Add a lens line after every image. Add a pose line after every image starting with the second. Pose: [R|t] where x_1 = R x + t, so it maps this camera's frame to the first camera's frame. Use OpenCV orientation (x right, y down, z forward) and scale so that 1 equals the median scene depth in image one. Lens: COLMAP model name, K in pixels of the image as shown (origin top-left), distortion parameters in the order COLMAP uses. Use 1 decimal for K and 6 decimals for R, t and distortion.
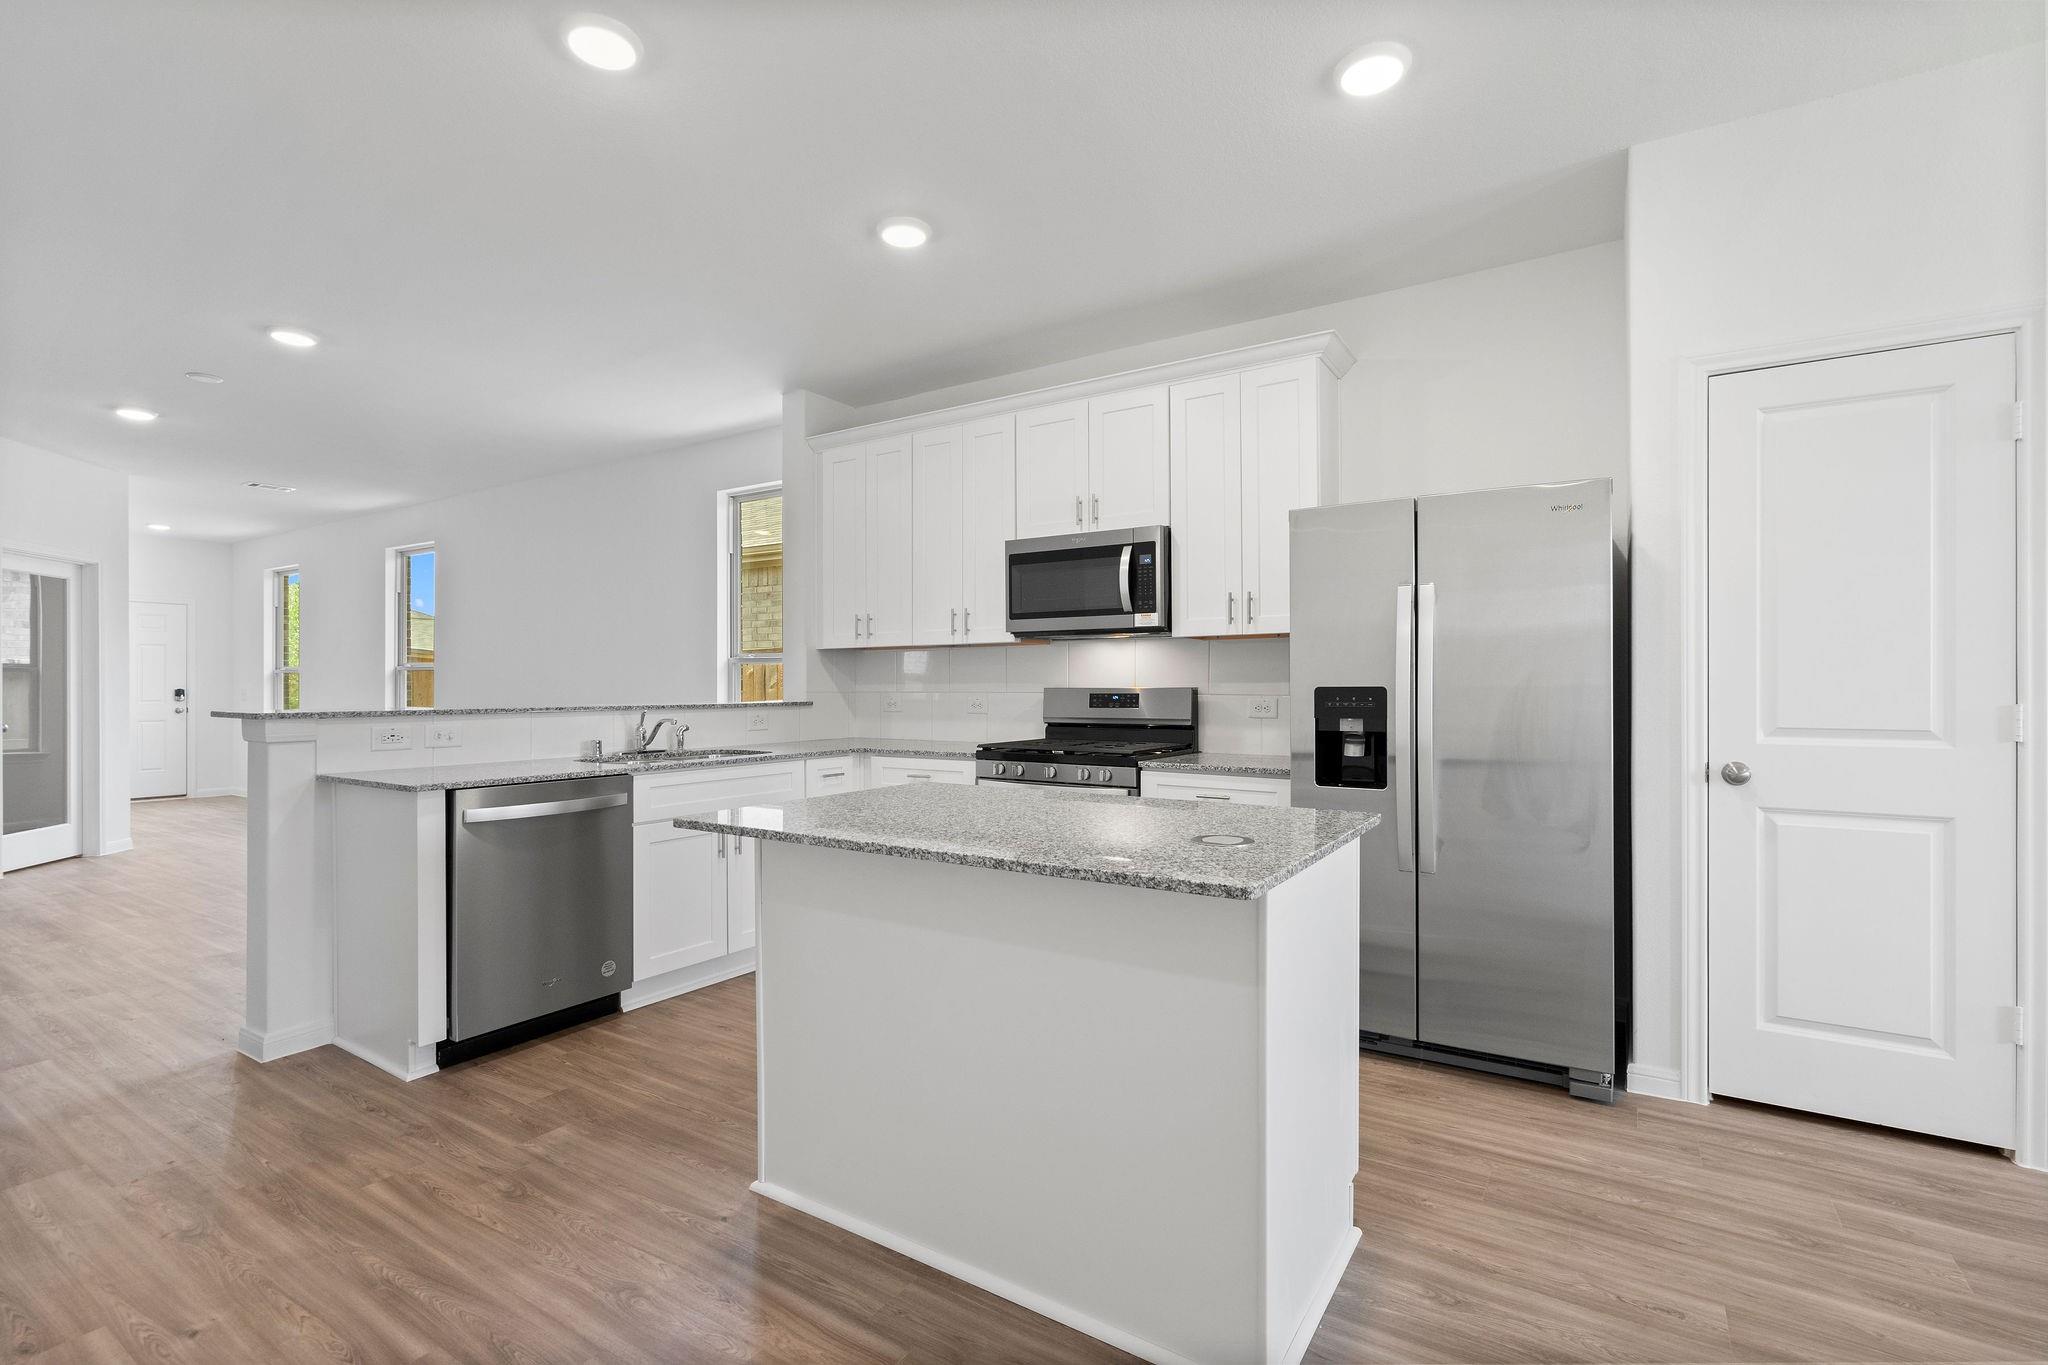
lens RADIAL K [[928.0, 0, 1032.9], [0, 928.0, 674.2], [0, 0, 1]] dist [-0.005115, 0.001548]
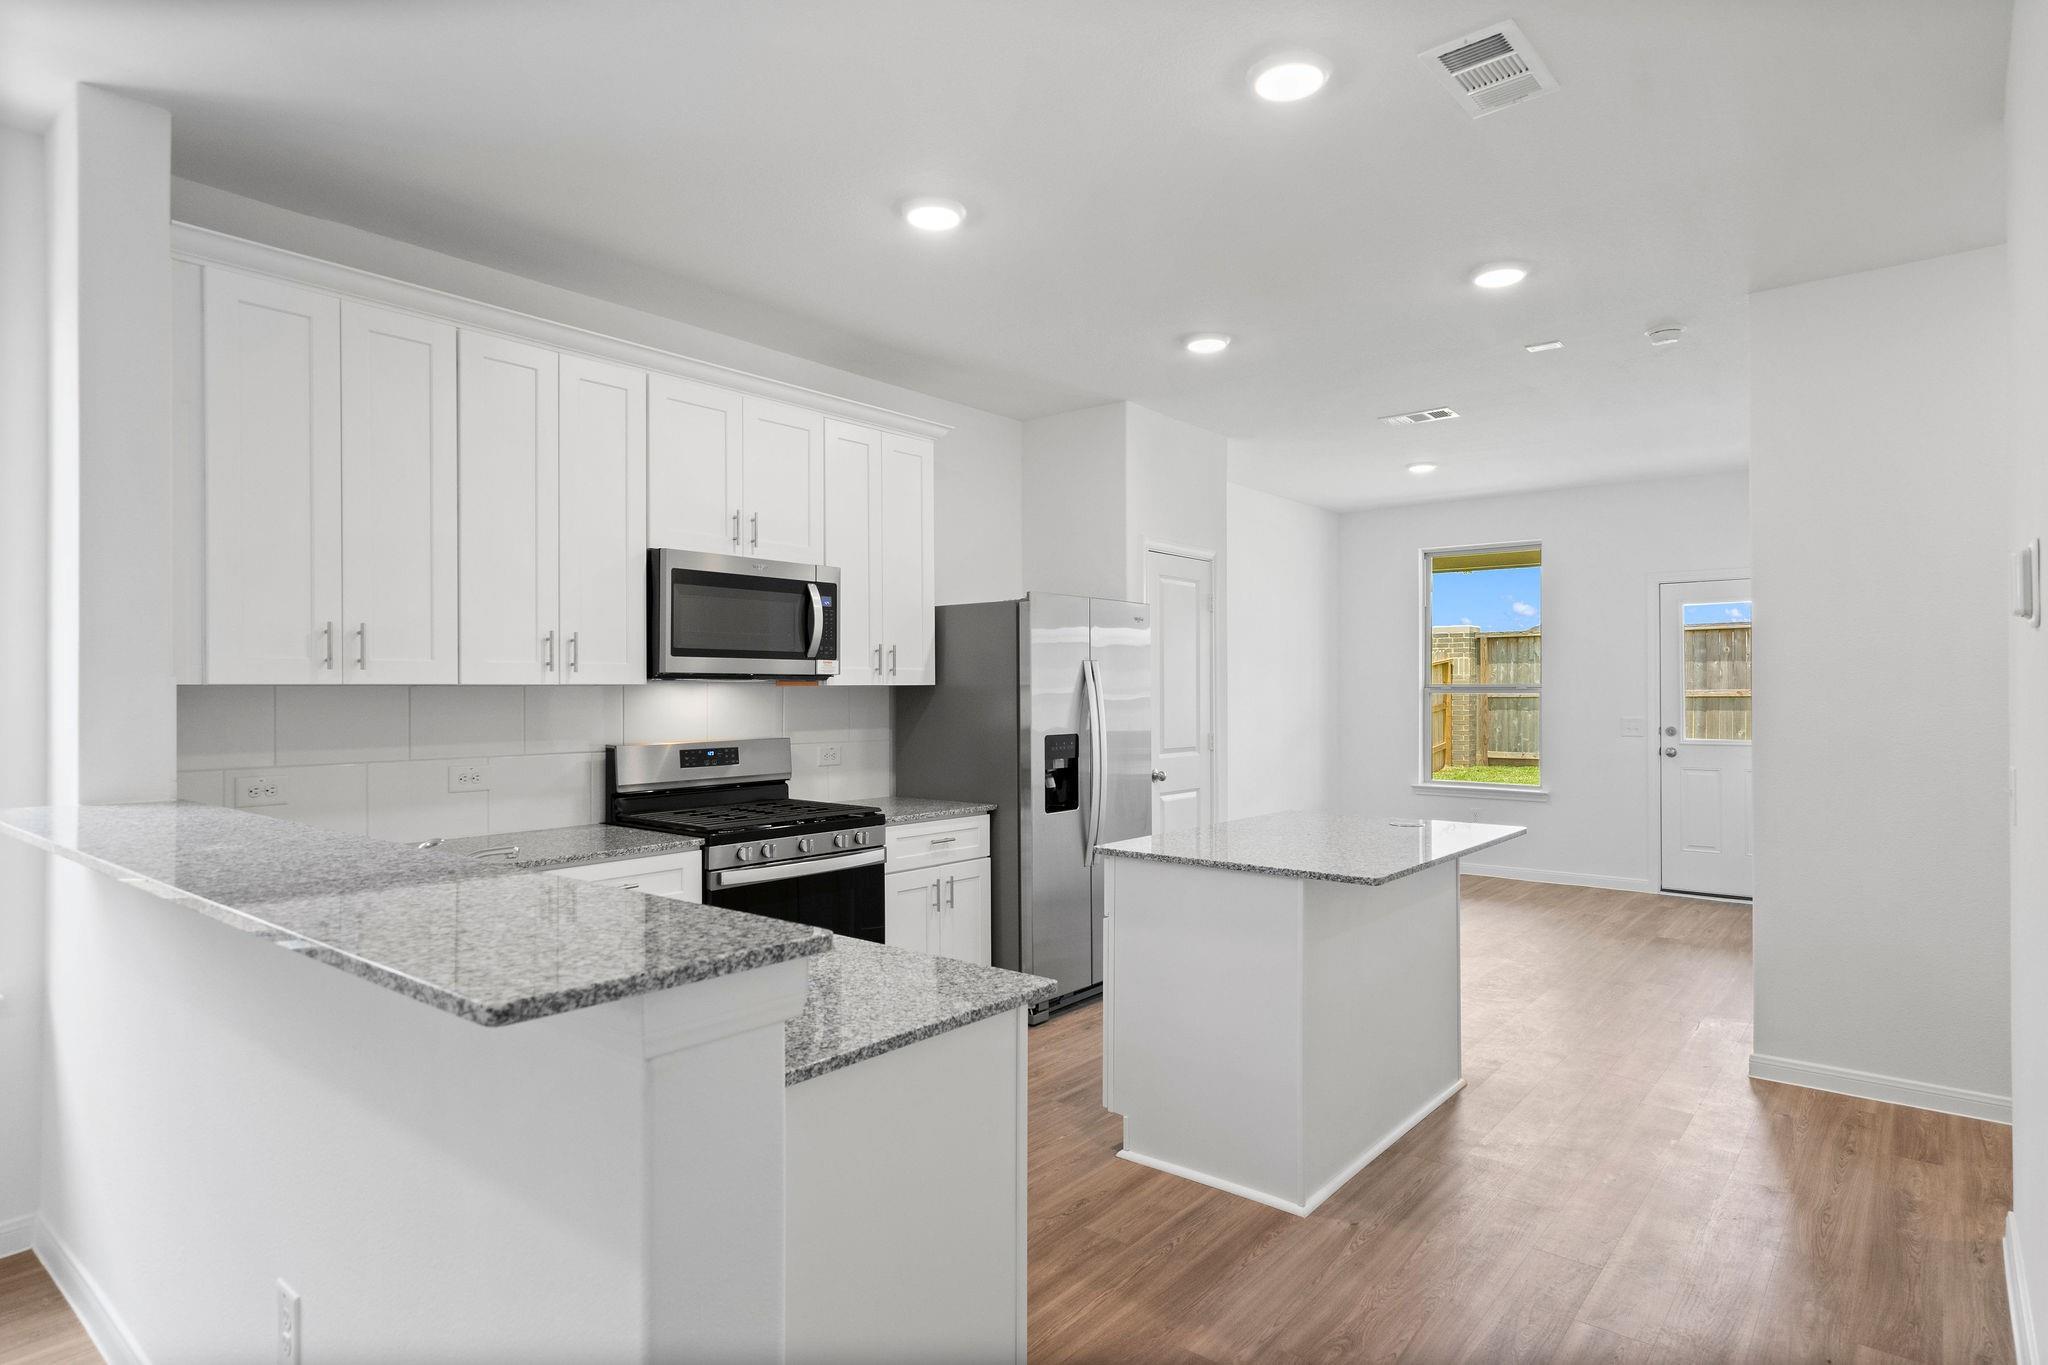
lens RADIAL K [[1085.6, 0, 1037.2], [0, 1085.6, 672.1], [0, 0, 1]] dist [-0.005334, -0.000817]
pose [[0.127831, 0.017708, 0.991638, -1.320009], [-0.010101, 0.999812, -0.016552, -0.054194], [-0.991744, -0.007900, 0.127986, 0.934009]]
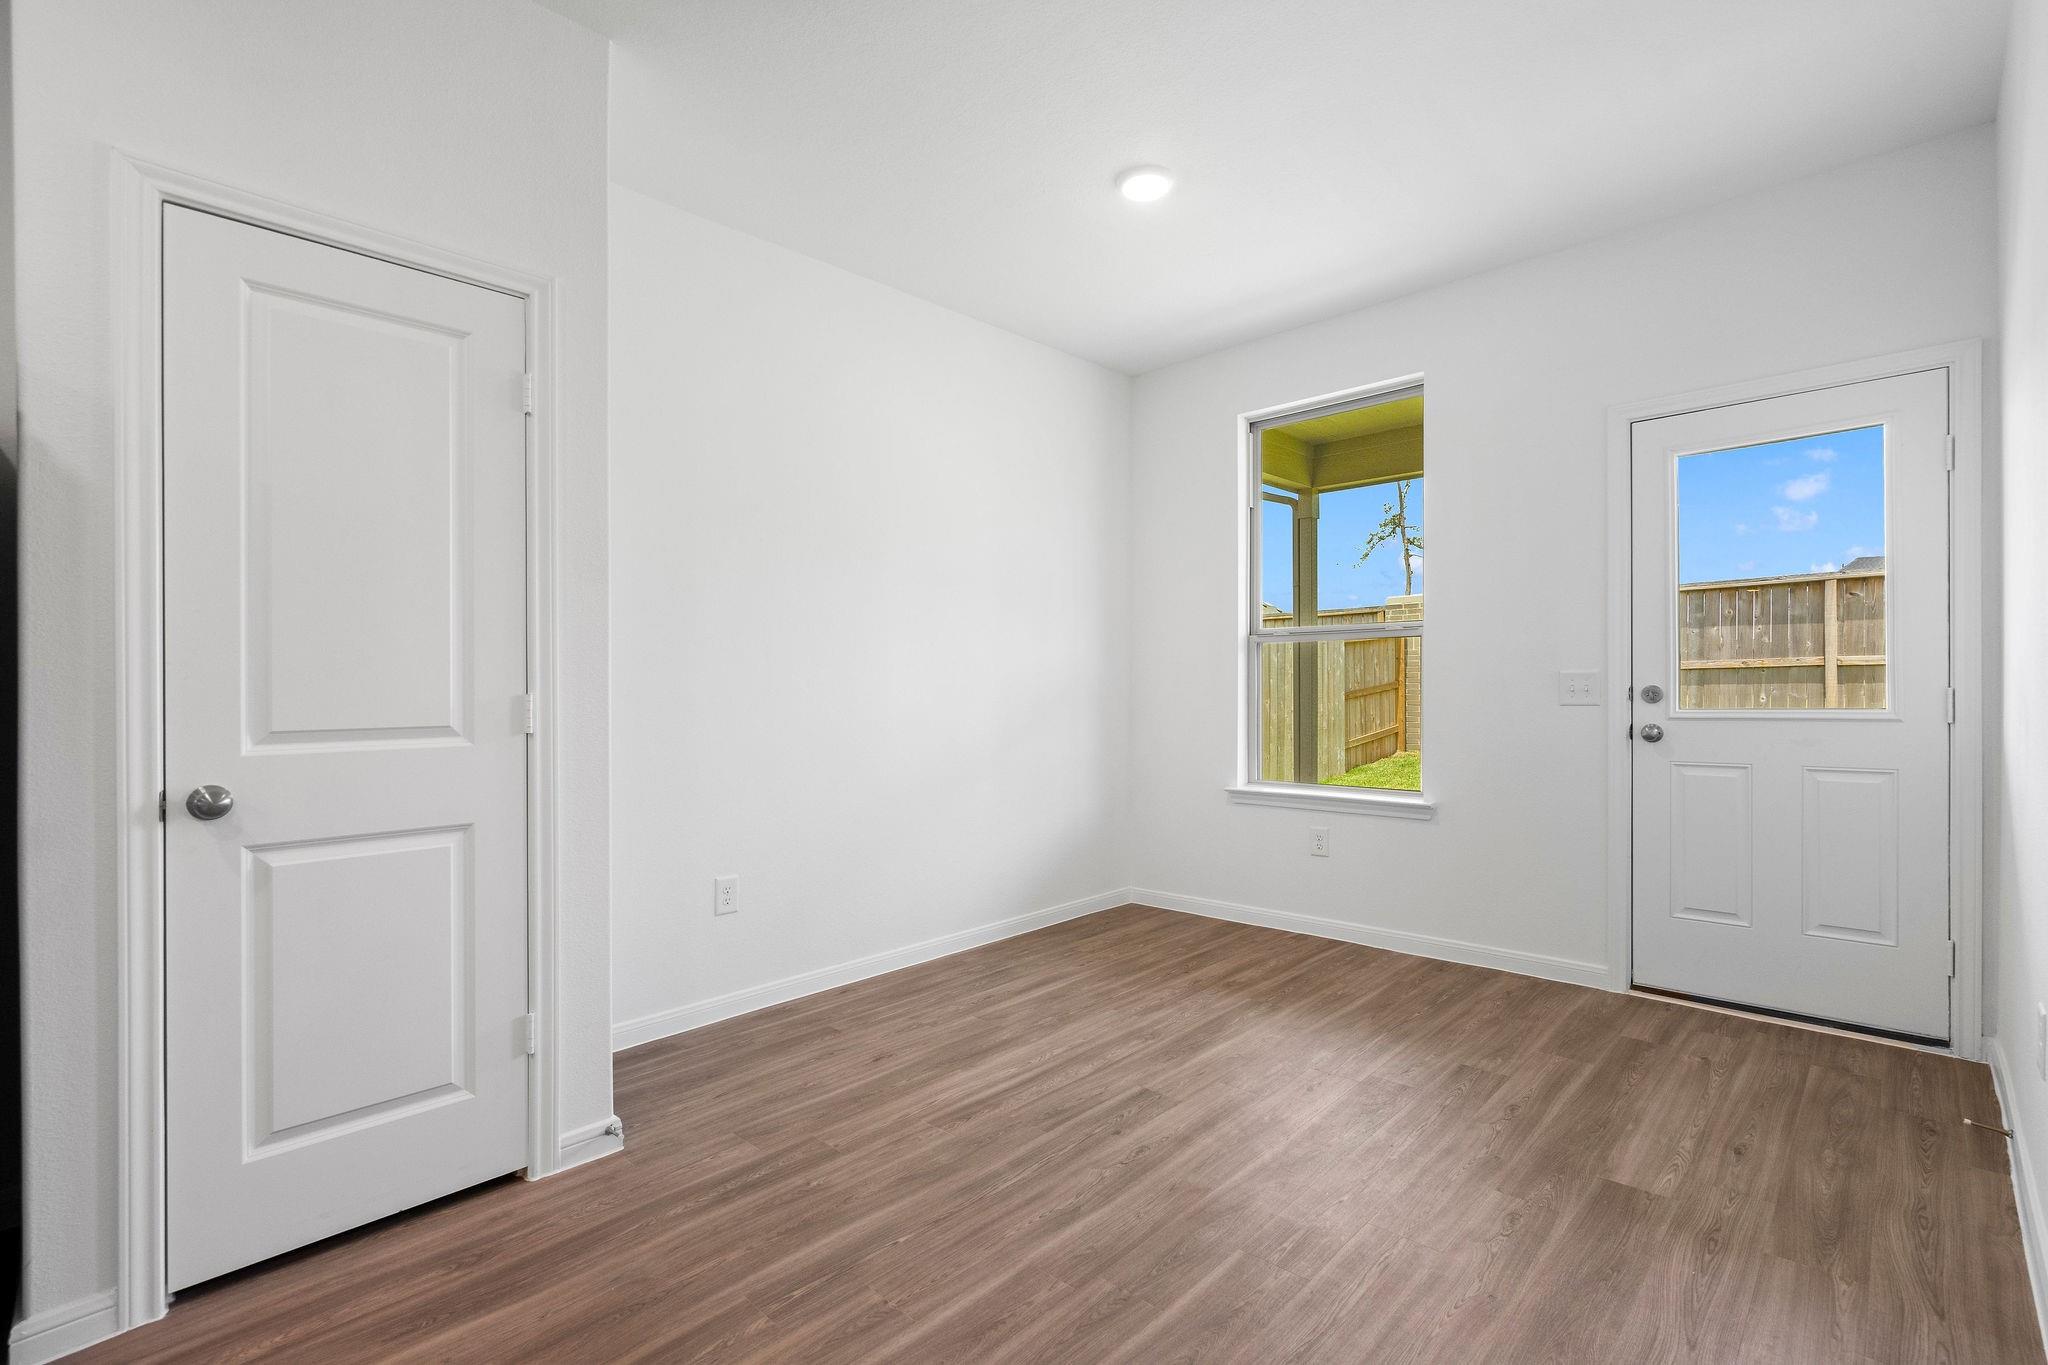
lens RADIAL K [[928.0, 0, 1035.4], [0, 928.0, 687.3], [0, 0, 1]] dist [-0.005115, 0.001548]
pose [[0.194054, -0.002098, 0.980989, 0.208430], [0.000968, 0.999998, 0.001947, 0.021562], [-0.980990, 0.000572, 0.194055, 0.269960]]
